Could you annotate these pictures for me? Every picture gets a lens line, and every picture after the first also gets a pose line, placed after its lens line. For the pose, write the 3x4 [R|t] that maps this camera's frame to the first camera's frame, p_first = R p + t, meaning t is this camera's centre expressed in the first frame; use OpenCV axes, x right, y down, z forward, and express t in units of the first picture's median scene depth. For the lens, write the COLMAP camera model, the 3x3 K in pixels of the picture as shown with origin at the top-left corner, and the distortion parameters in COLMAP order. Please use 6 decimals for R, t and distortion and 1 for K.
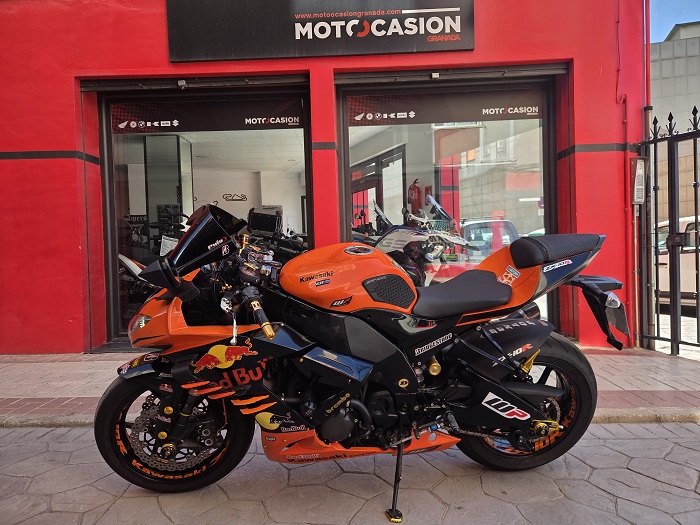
lens RADIAL K [[476.0, 0, 351.2], [0, 476.0, 257.8], [0, 0, 1]] dist [0.064119, -0.057742]
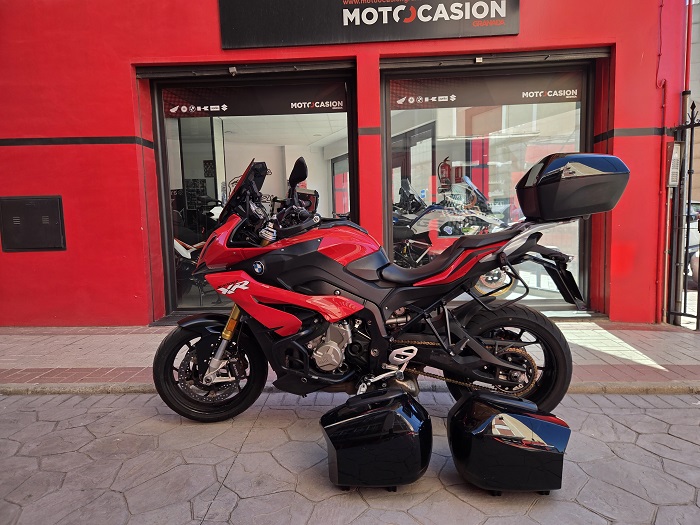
lens RADIAL K [[475.0, 0, 351.2], [0, 475.0, 263.6], [0, 0, 1]] dist [0.063040, -0.060325]
pose [[0.999836, 0.002334, -0.017972, -0.077816], [-0.000914, 0.996902, 0.078653, -0.027887], [0.018100, -0.078624, 0.996740, -0.060444]]
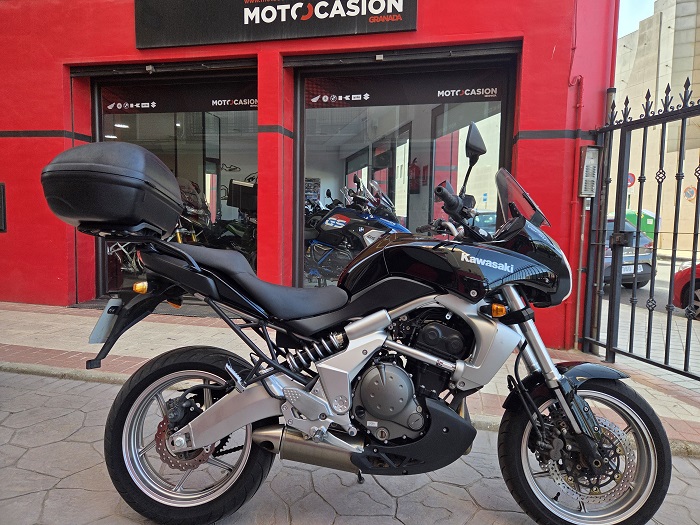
lens RADIAL K [[473.8, 0, 349.5], [0, 473.8, 254.9], [0, 0, 1]] dist [0.065197, -0.057849]
pose [[0.978251, 0.062702, -0.197722, 0.334953], [-0.050553, 0.996544, 0.065909, -0.038325], [0.201171, -0.054480, 0.978040, 0.007885]]
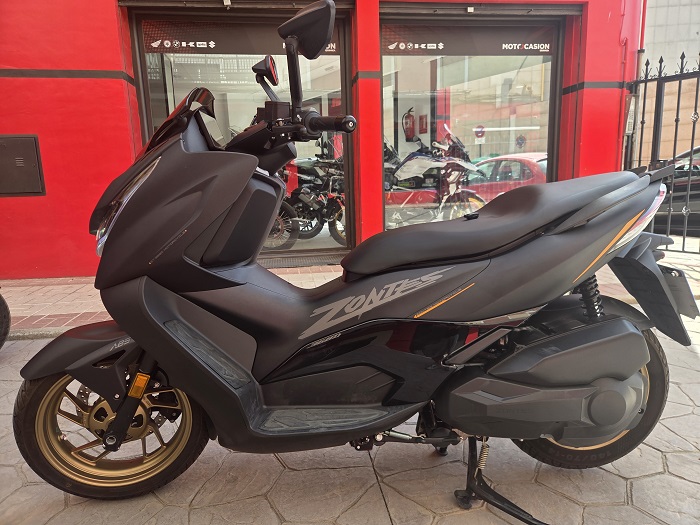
lens RADIAL K [[475.8, 0, 353.0], [0, 475.8, 259.9], [0, 0, 1]] dist [0.058185, -0.056655]
pose [[0.985567, -0.027975, 0.166957, -0.280734], [0.002159, 0.988248, 0.152844, 0.008934], [-0.169271, -0.150278, 0.974045, -0.091427]]
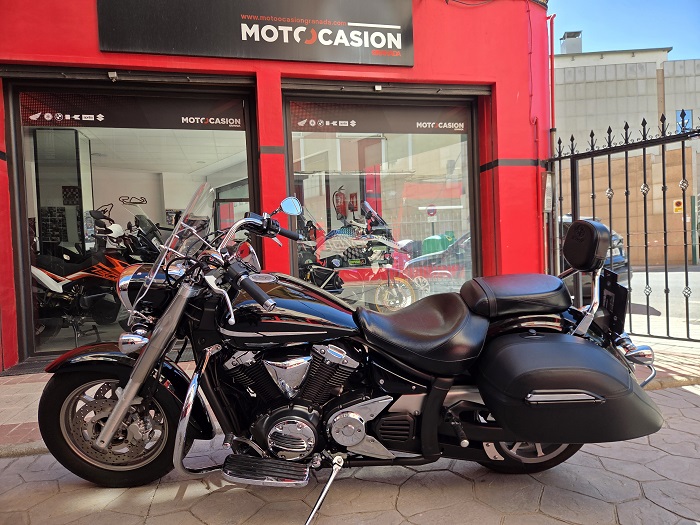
lens RADIAL K [[474.2, 0, 358.0], [0, 474.2, 263.8], [0, 0, 1]] dist [0.061864, -0.057279]
pose [[0.969498, -0.016052, 0.244574, -0.130391], [0.015952, 0.999870, 0.002391, 0.002808], [-0.244581, 0.001583, 0.969628, -0.004034]]
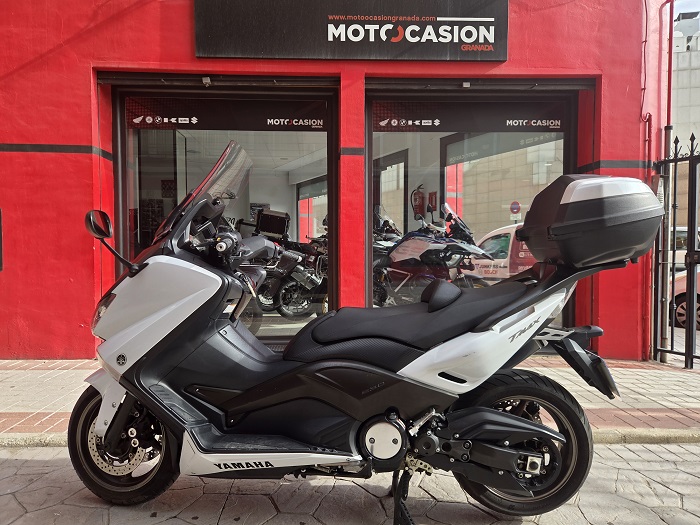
lens RADIAL K [[473.0, 0, 345.8], [0, 473.0, 259.6], [0, 0, 1]] dist [0.064102, -0.058331]
pose [[0.997442, 0.026306, 0.066459, -0.129896], [-0.027067, 0.999578, 0.010574, -0.021766], [-0.066153, -0.012346, 0.997733, 0.025116]]
